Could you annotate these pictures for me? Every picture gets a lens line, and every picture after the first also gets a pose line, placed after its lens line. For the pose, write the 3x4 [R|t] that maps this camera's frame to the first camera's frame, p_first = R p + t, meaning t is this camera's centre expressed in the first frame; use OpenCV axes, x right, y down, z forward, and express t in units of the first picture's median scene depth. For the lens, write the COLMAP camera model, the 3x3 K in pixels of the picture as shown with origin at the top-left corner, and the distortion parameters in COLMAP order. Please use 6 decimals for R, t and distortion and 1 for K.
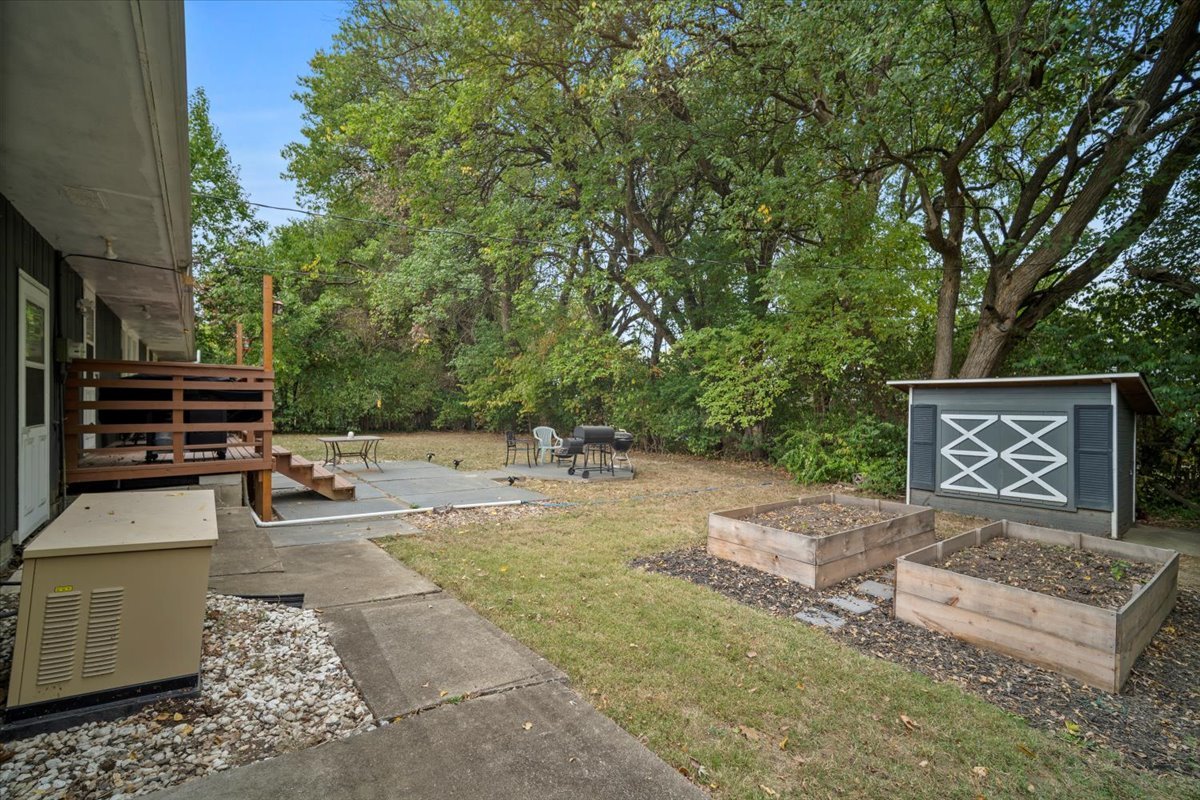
lens RADIAL K [[522.6, 0, 600.0], [0, 522.6, 400.0], [0, 0, 1]] dist [-0.002371, 0.000235]
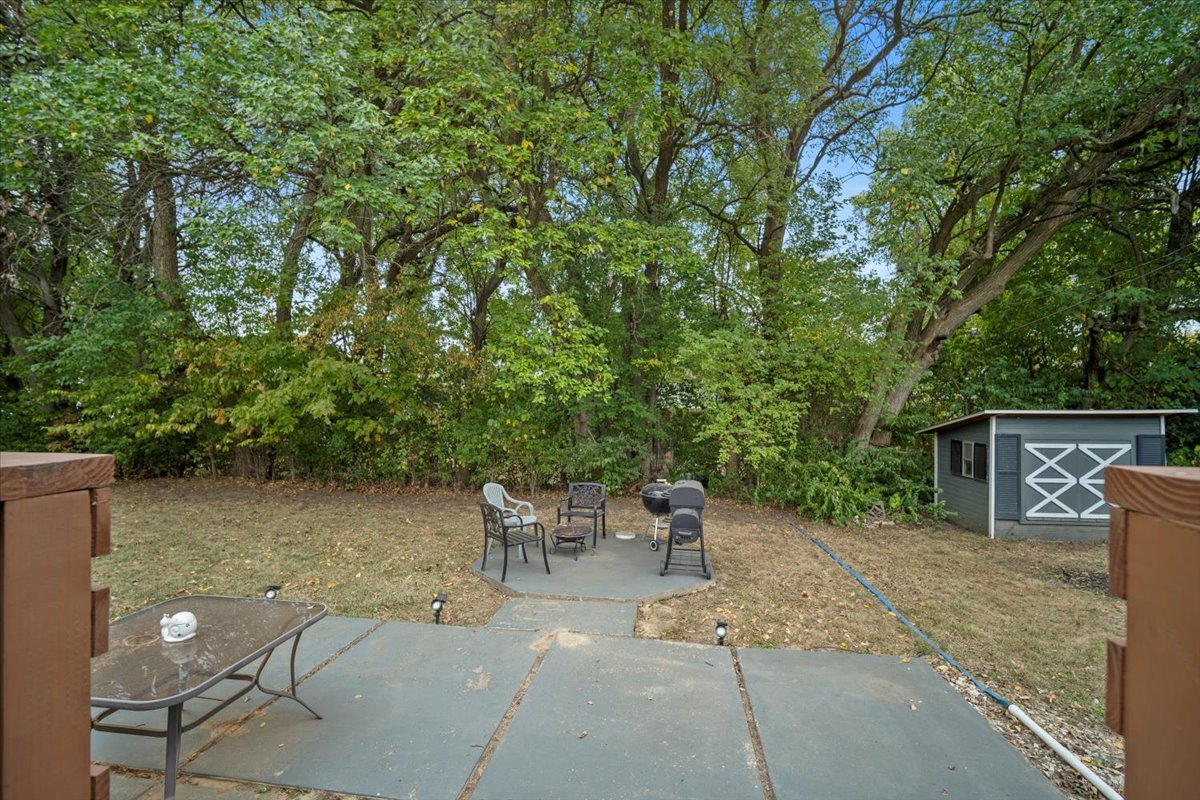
lens RADIAL K [[522.6, 0, 600.0], [0, 522.6, 400.0], [0, 0, 1]] dist [-0.002371, 0.000235]
pose [[0.720904, 0.000396, 0.693035, -0.666190], [-0.000828, 1.000000, 0.000290, -0.058906], [-0.693035, -0.000783, 0.720904, 0.873611]]
